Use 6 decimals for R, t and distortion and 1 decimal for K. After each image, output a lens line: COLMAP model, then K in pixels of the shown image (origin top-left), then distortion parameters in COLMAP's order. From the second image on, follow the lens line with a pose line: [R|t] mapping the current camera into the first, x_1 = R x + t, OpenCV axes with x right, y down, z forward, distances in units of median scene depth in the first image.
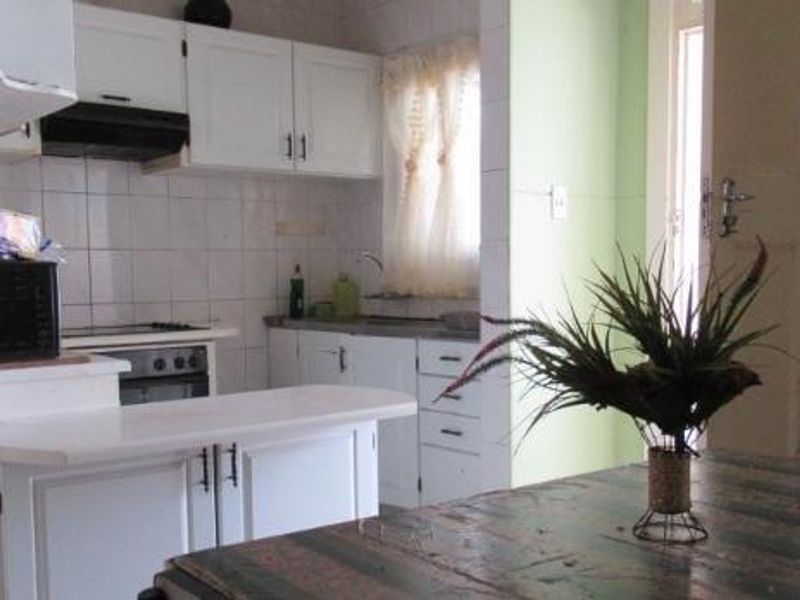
lens RADIAL K [[918.5, 0, 399.1], [0, 918.5, 347.7], [0, 0, 1]] dist [-0.013117, -0.021688]
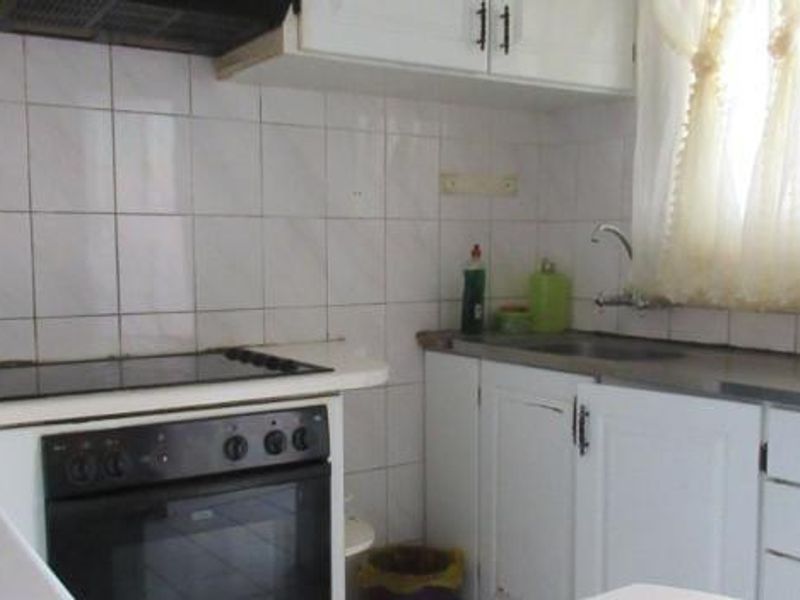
lens RADIAL K [[918.5, 0, 399.1], [0, 918.5, 347.7], [0, 0, 1]] dist [-0.013117, -0.021688]
pose [[0.994379, 0.021686, -0.103636, -0.105475], [-0.018979, 0.999454, 0.027034, -0.043059], [0.104165, -0.024915, 0.994248, 0.445176]]
